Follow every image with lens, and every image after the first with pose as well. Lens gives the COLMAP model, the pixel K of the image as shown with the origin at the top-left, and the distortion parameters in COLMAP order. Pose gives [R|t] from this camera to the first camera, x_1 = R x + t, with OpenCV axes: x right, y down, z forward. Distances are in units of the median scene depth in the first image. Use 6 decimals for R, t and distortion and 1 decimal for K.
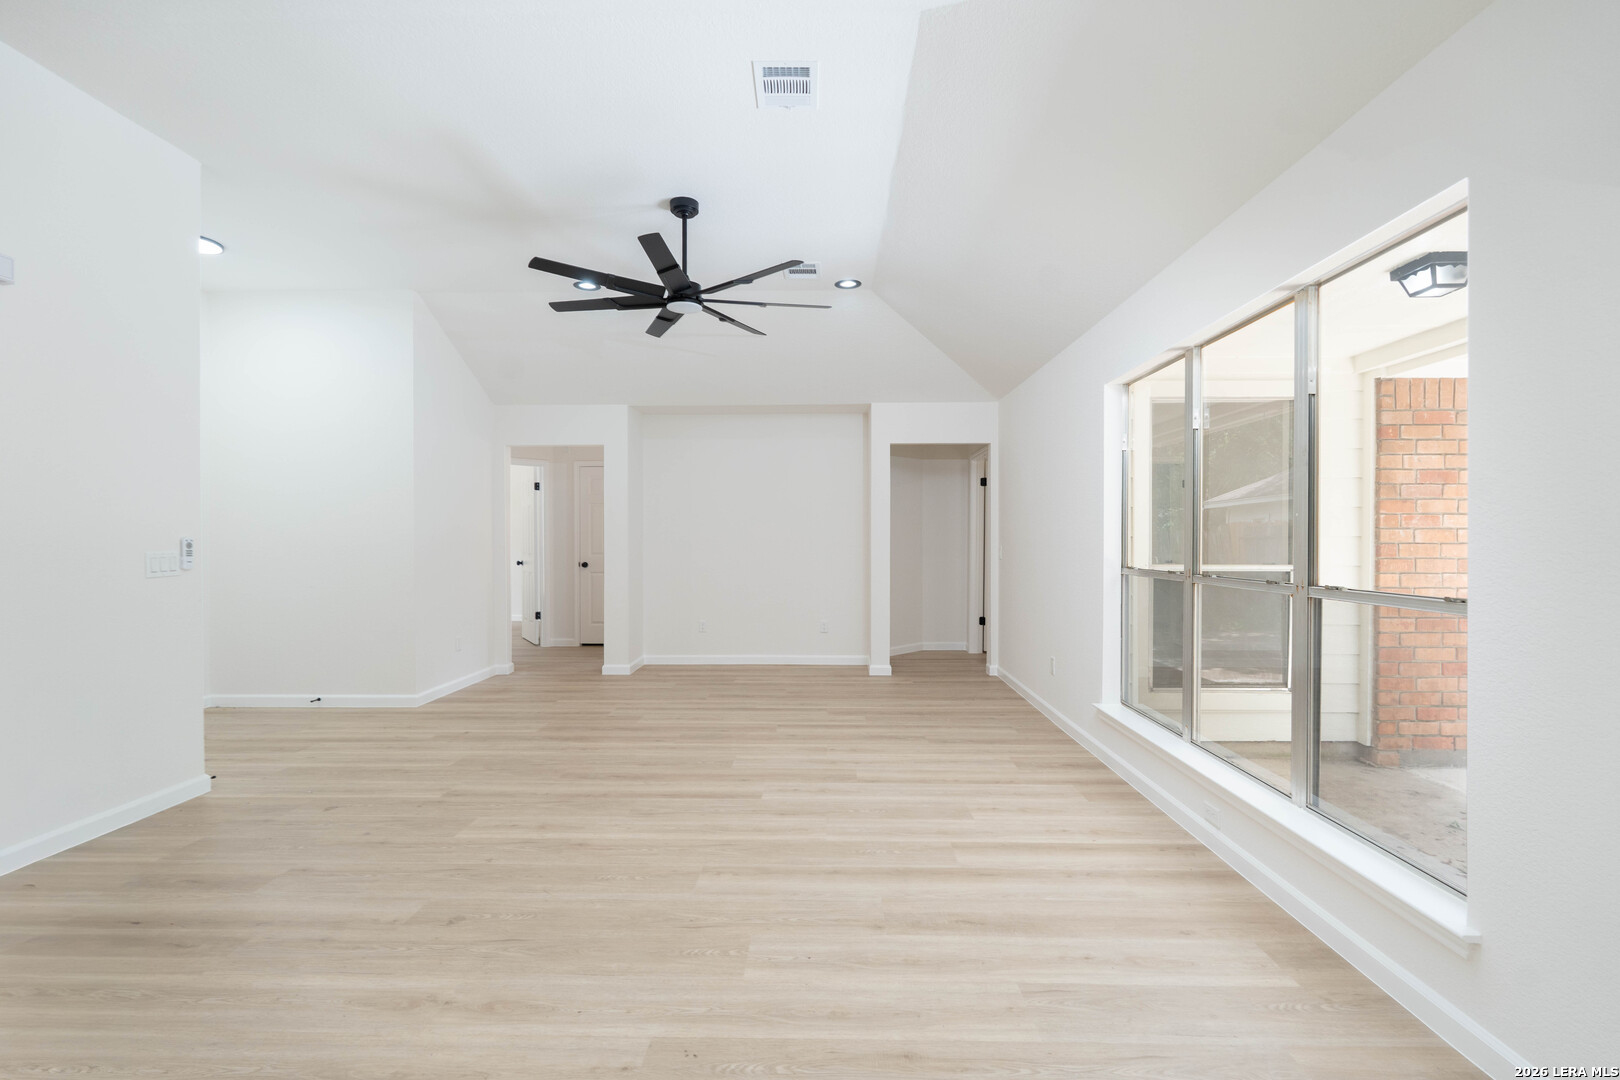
lens RADIAL K [[727.0, 0, 820.0], [0, 727.0, 521.0], [0, 0, 1]] dist [-0.000190, 0.000258]
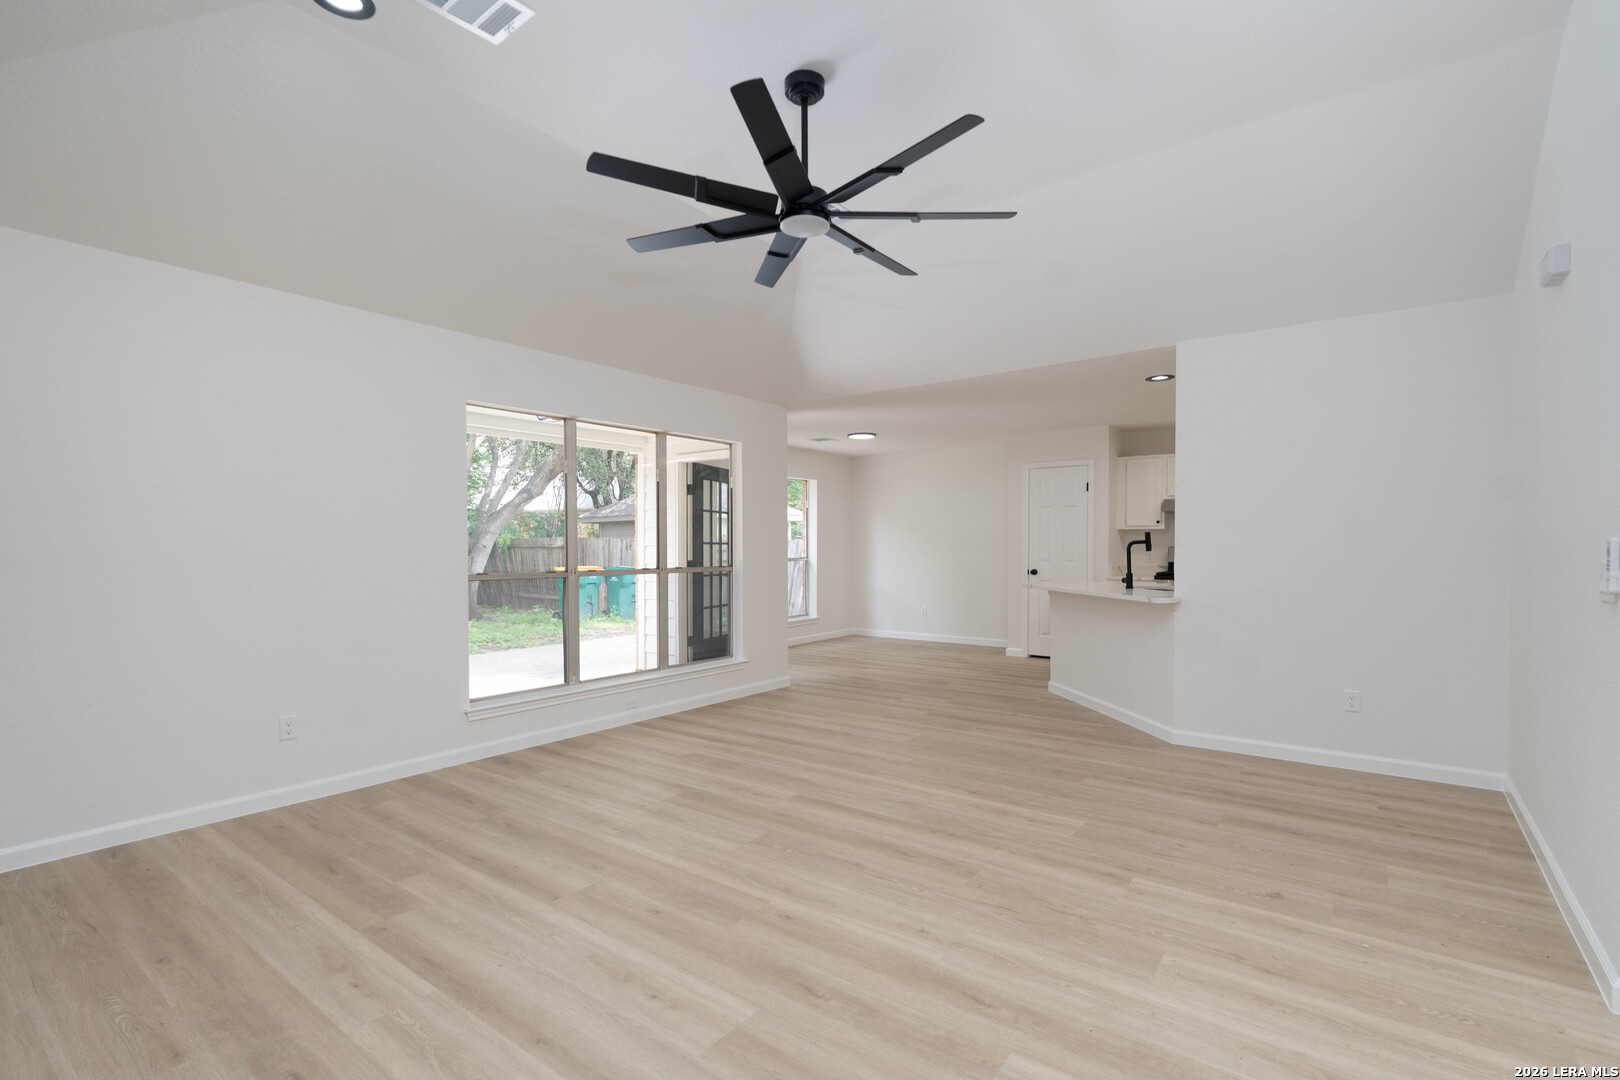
lens RADIAL K [[727.0, 0, 823.1], [0, 727.0, 543.9], [0, 0, 1]] dist [-0.000190, 0.000258]
pose [[-0.812538, 0.007498, 0.582859, -0.698507], [-0.010194, 0.999582, -0.027070, 0.057422], [-0.582819, -0.027937, -0.812122, 1.794560]]
